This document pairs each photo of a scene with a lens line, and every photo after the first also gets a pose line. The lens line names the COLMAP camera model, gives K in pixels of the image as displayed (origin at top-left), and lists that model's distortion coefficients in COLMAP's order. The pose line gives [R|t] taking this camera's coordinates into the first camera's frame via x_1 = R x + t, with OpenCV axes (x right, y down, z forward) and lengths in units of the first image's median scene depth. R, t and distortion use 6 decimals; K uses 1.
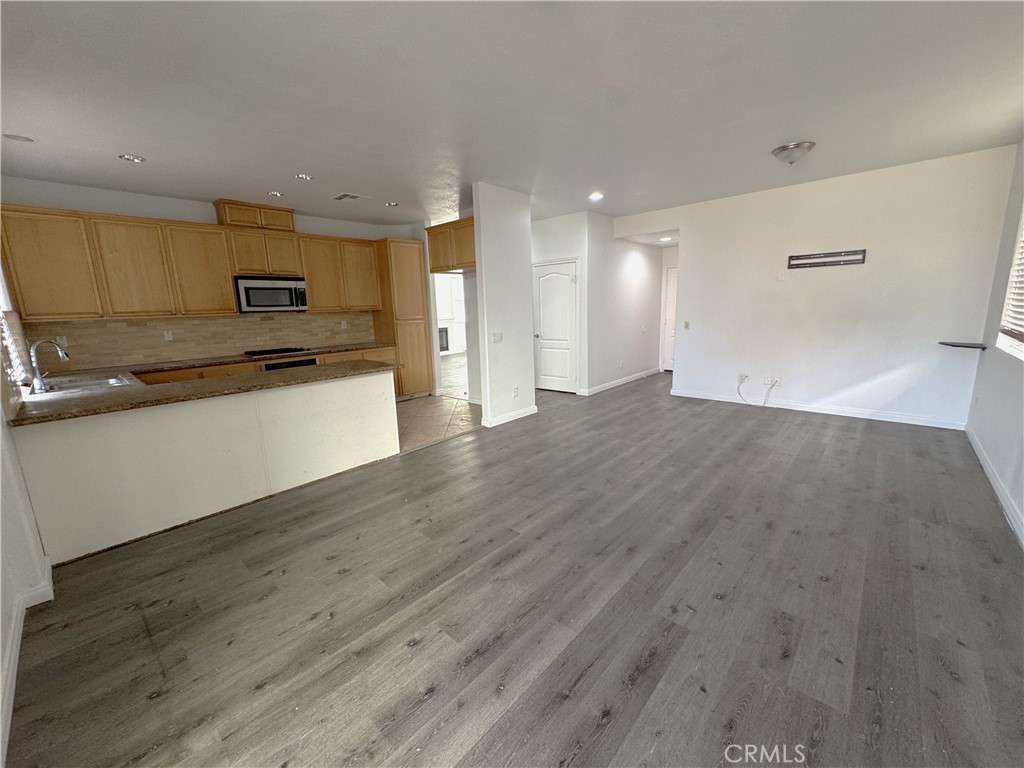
lens RADIAL K [[407.4, 0, 512.9], [0, 407.4, 383.1], [0, 0, 1]] dist [-0.002743, -0.000042]
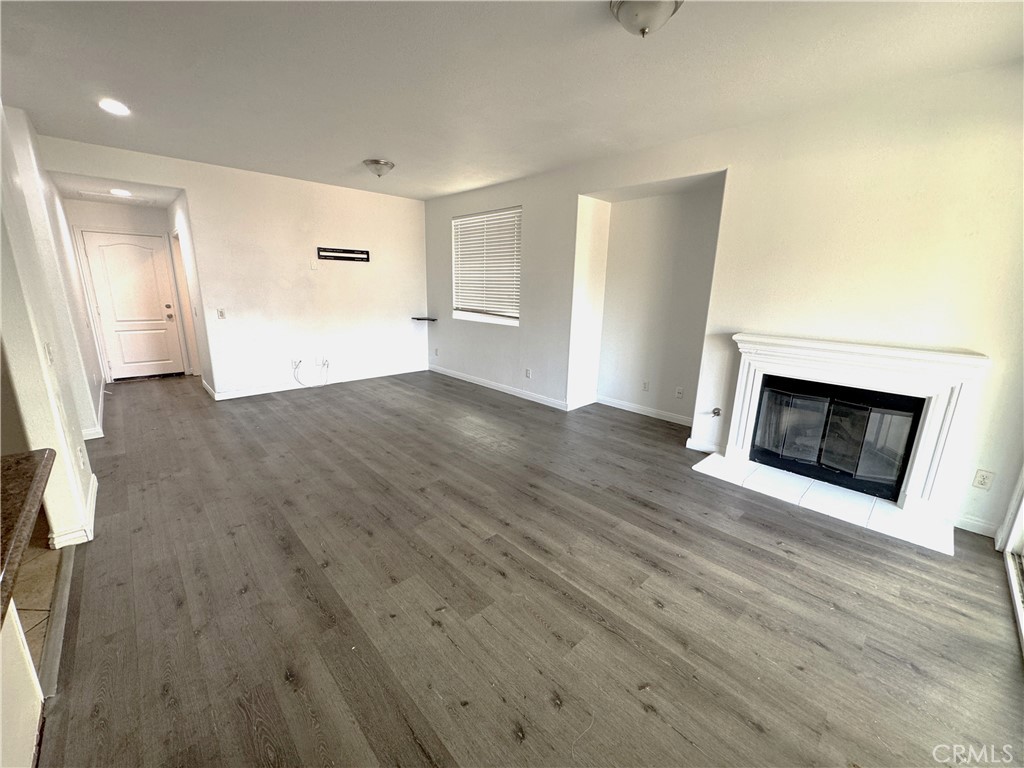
lens RADIAL K [[407.4, 0, 511.1], [0, 407.4, 381.9], [0, 0, 1]] dist [-0.002743, -0.000042]
pose [[0.074995, -0.199683, 0.976986, -0.912405], [0.161743, 0.969208, 0.185677, -0.163197], [-0.983979, 0.144095, 0.104983, 0.878026]]
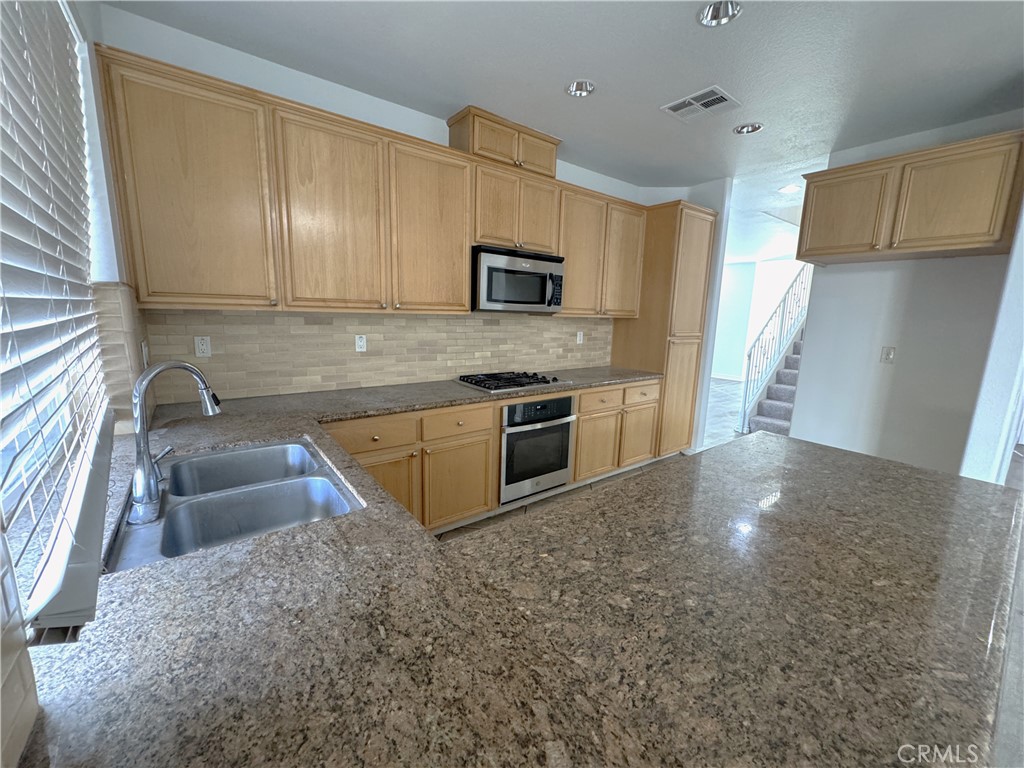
lens RADIAL K [[407.4, 0, 514.5], [0, 407.4, 384.4], [0, 0, 1]] dist [-0.002743, -0.000042]
pose [[0.982564, 0.087913, -0.163828, -0.483769], [-0.090082, 0.995917, -0.005843, -0.068599], [0.162646, 0.020499, 0.986472, 0.423236]]
